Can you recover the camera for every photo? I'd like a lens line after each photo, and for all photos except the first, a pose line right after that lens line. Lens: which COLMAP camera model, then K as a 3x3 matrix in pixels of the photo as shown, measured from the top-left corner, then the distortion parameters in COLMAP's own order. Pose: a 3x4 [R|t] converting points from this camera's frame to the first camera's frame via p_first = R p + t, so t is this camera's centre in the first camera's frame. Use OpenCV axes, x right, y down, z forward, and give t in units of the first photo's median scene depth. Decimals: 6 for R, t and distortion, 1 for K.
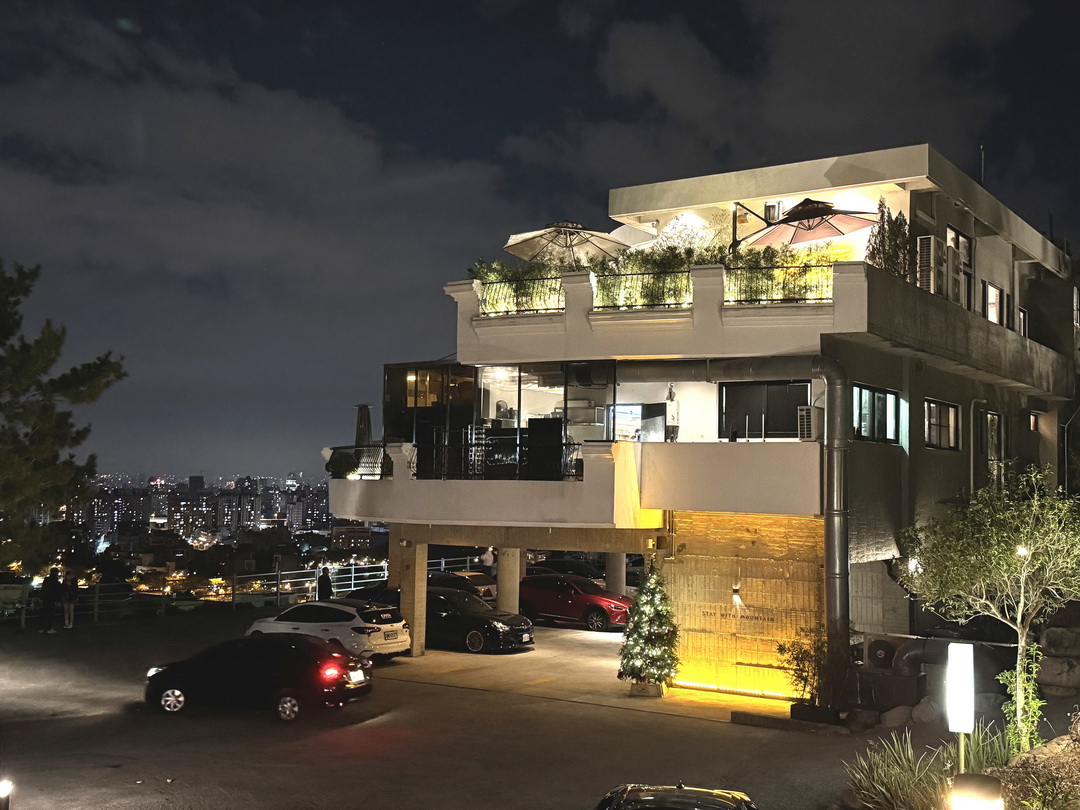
lens RADIAL K [[1250.6, 0, 540.3], [0, 1250.6, 404.5], [0, 0, 1]] dist [0.109629, 0.000000]
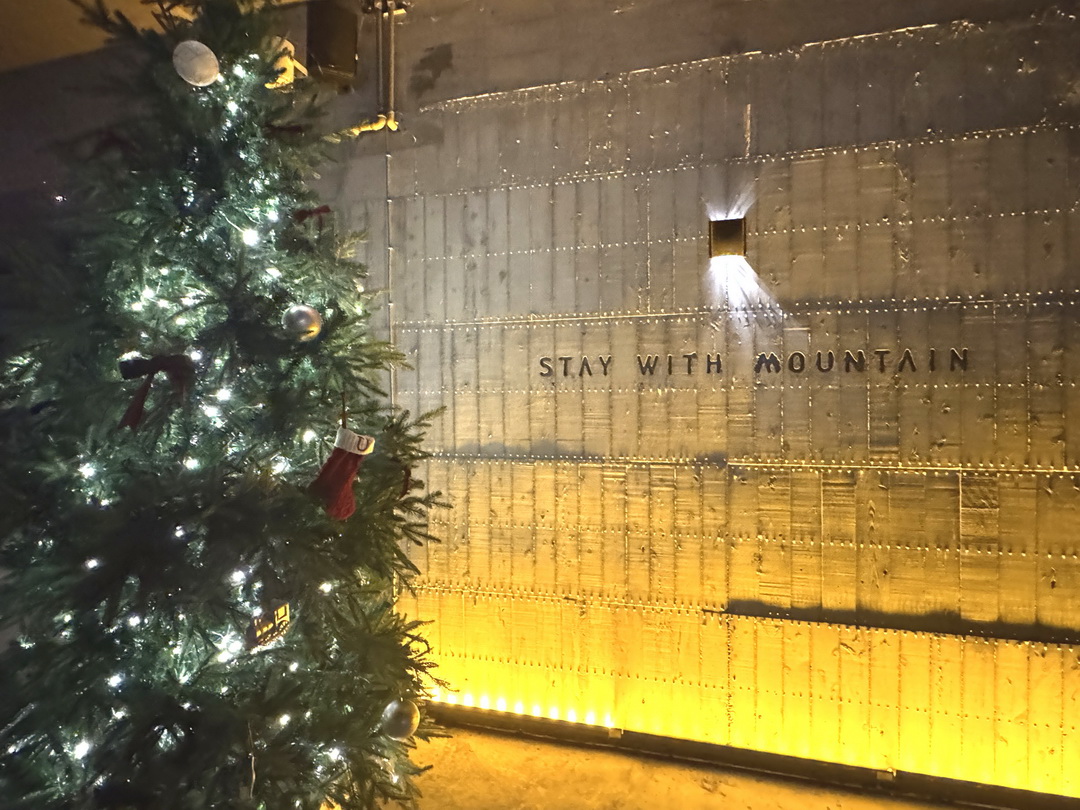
lens RADIAL K [[607.9, 0, 540.2], [0, 607.9, 402.9], [0, 0, 1]] dist [0.000017, -0.000053]
pose [[0.953214, -0.023412, 0.301387, 0.097369], [0.001142, 0.997268, 0.073857, 0.161482], [-0.302293, -0.070057, 0.950637, 0.889330]]
